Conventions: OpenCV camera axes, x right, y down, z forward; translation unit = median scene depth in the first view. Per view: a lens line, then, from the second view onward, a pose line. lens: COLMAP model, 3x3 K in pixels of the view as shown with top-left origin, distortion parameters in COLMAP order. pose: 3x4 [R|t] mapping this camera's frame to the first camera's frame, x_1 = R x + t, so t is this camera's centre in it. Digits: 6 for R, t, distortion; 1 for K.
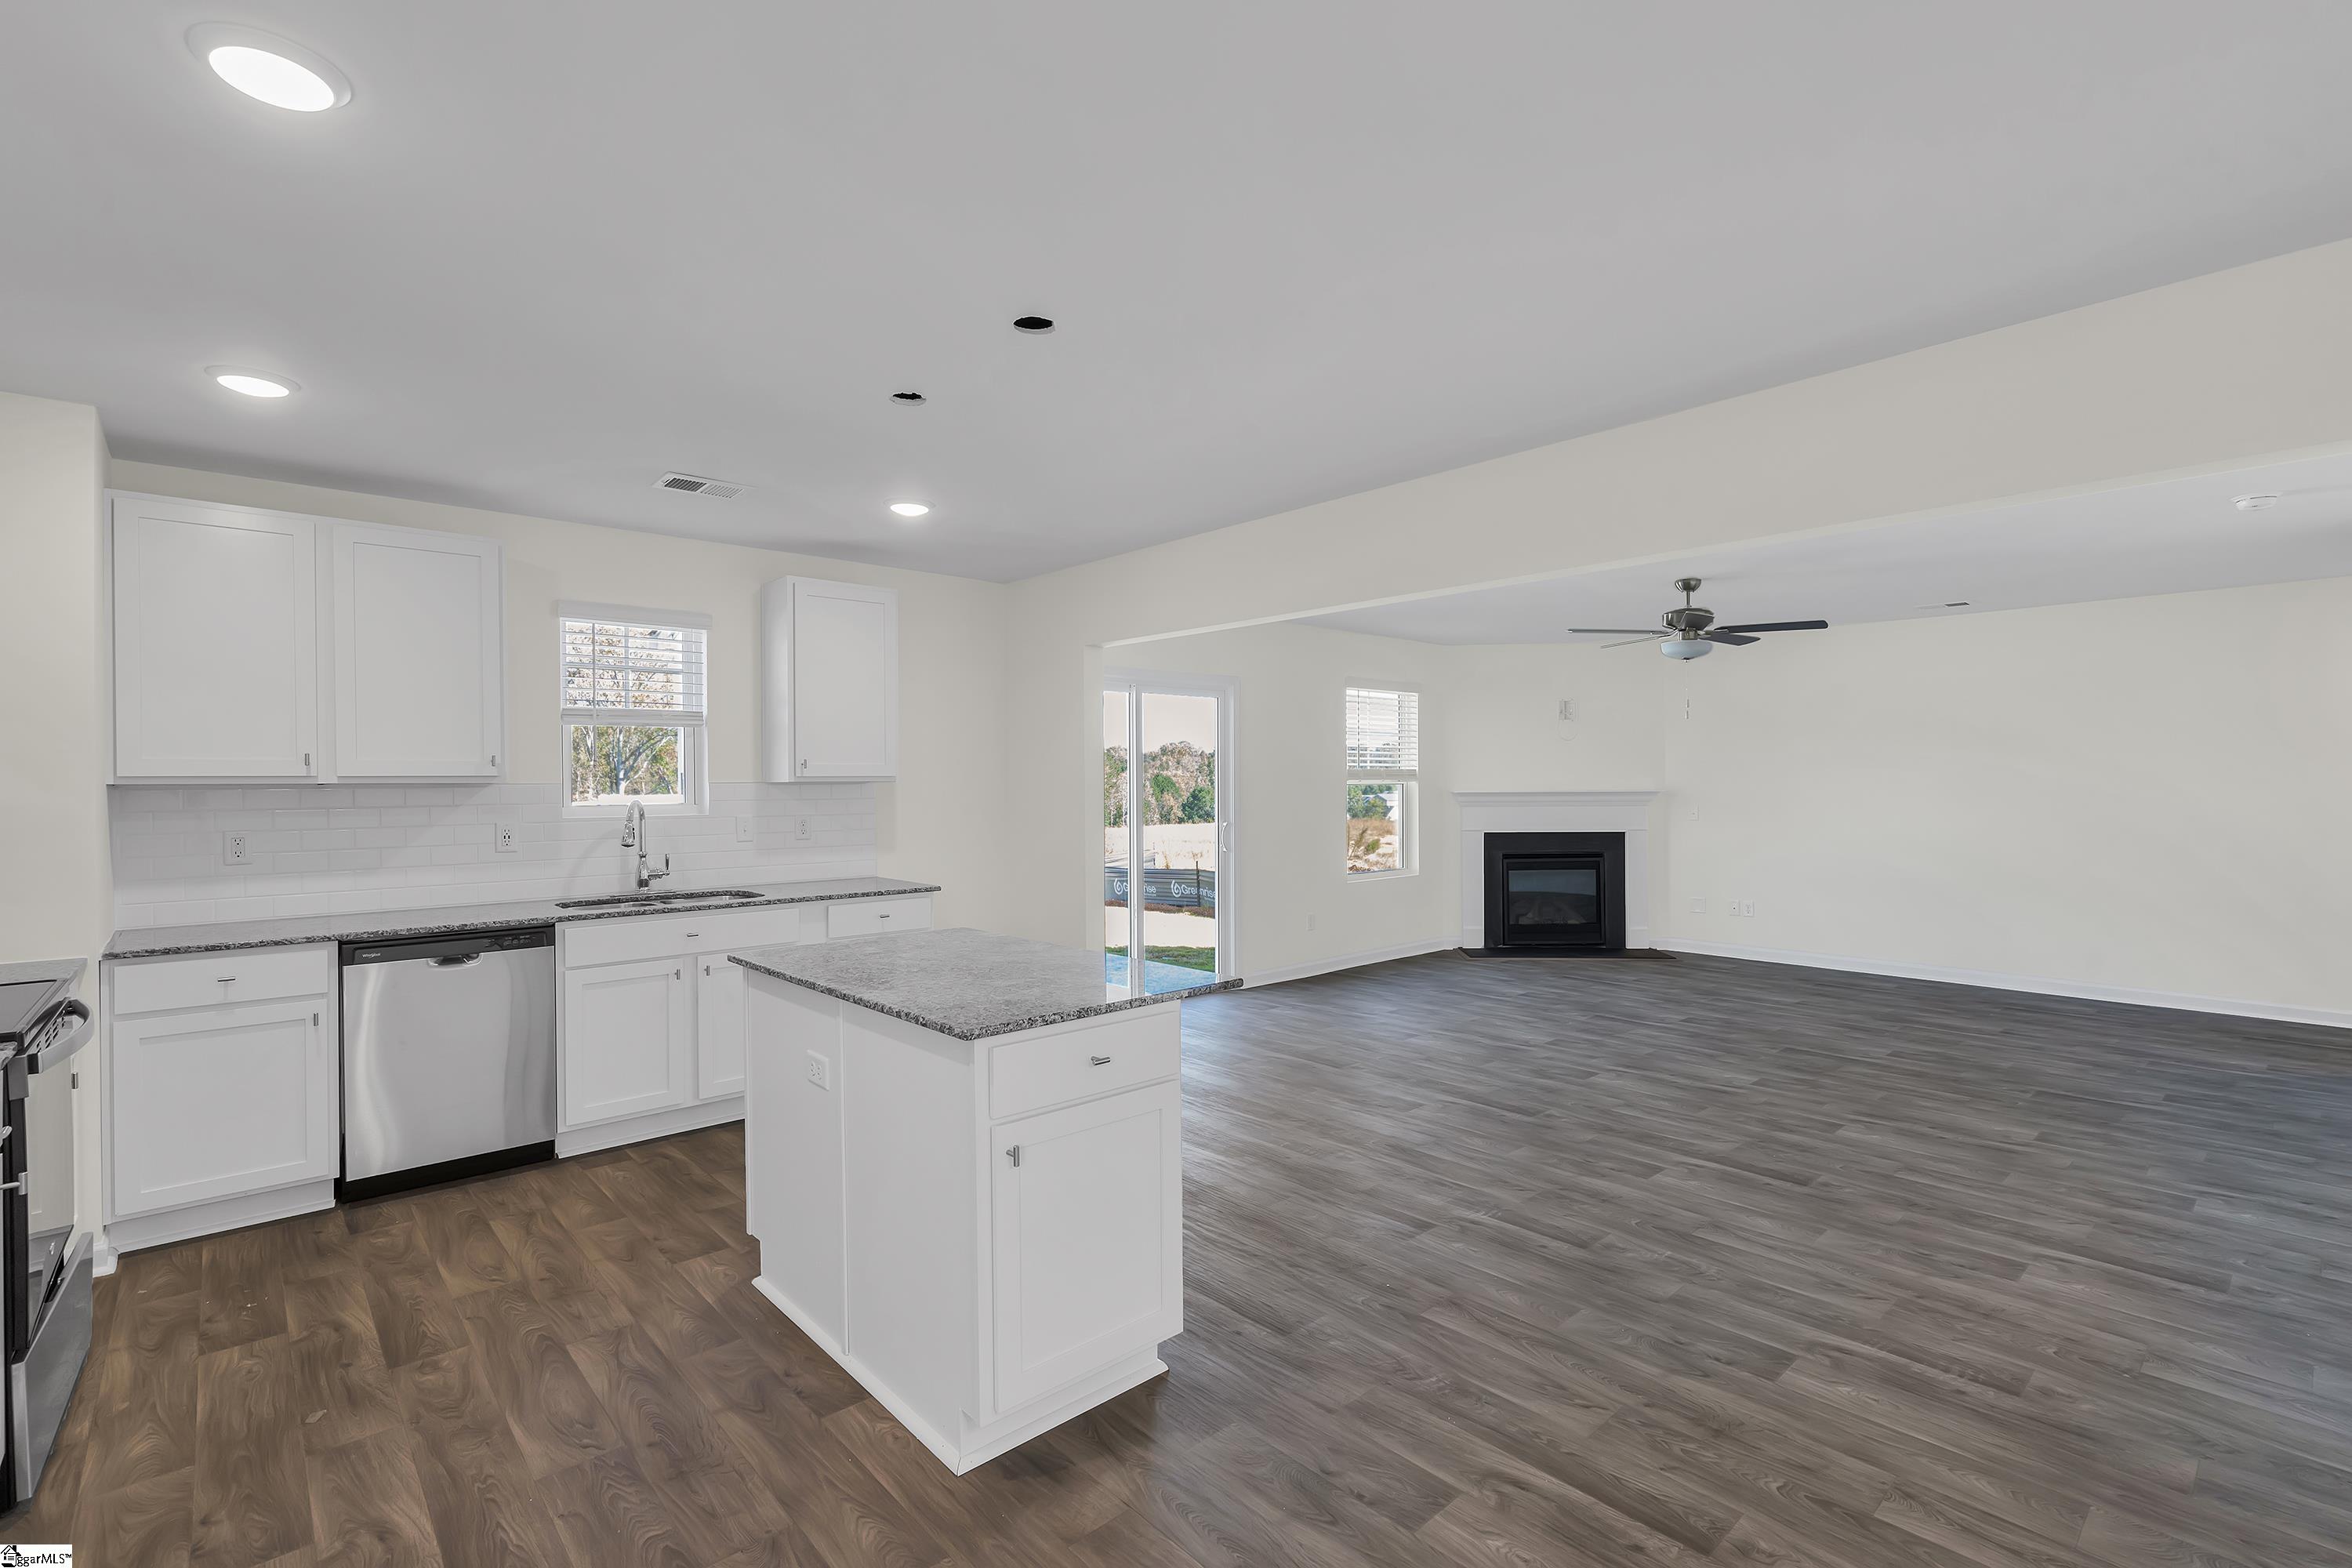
lens RADIAL K [[1057.5, 0, 1171.1], [0, 1057.5, 784.3], [0, 0, 1]] dist [-0.000705, 0.000024]
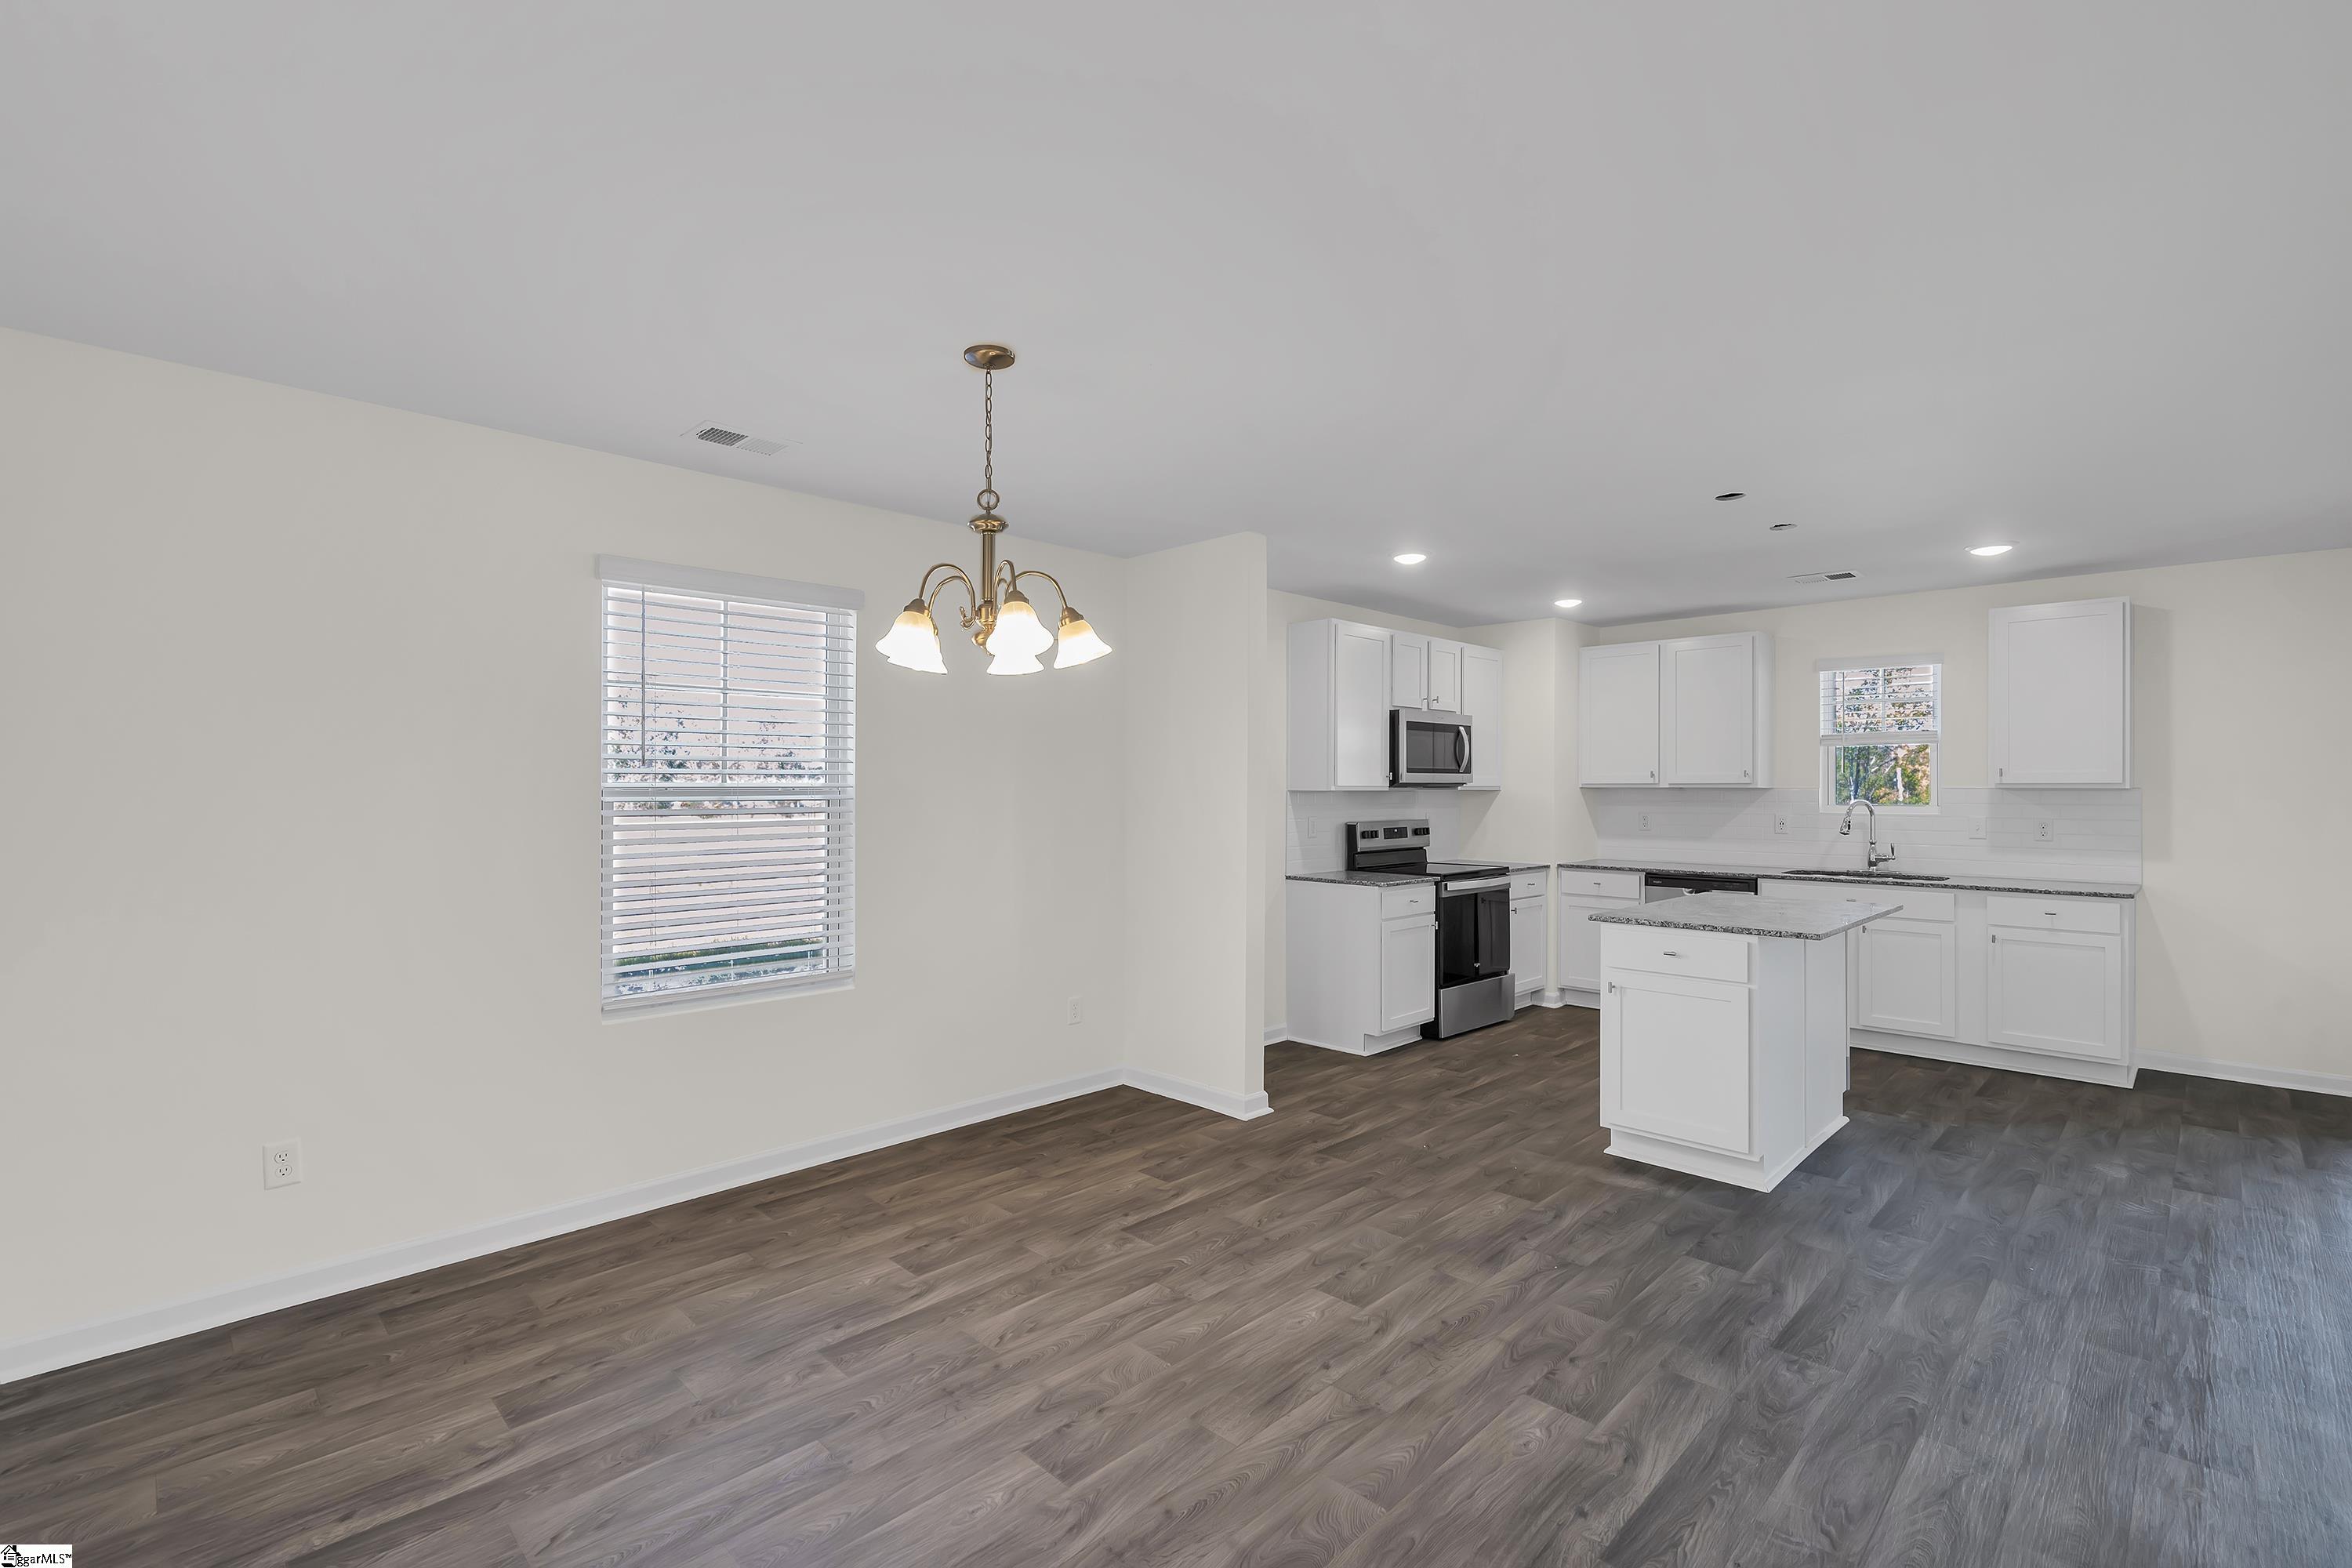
lens RADIAL K [[1046.9, 0, 1173.7], [0, 1046.9, 794.0], [0, 0, 1]] dist [-0.000967, -0.000002]
pose [[0.052105, 0.009860, -0.998593, 0.827922], [-0.004067, 0.999945, 0.009661, -0.003155], [0.998633, 0.003558, 0.052142, 0.063091]]
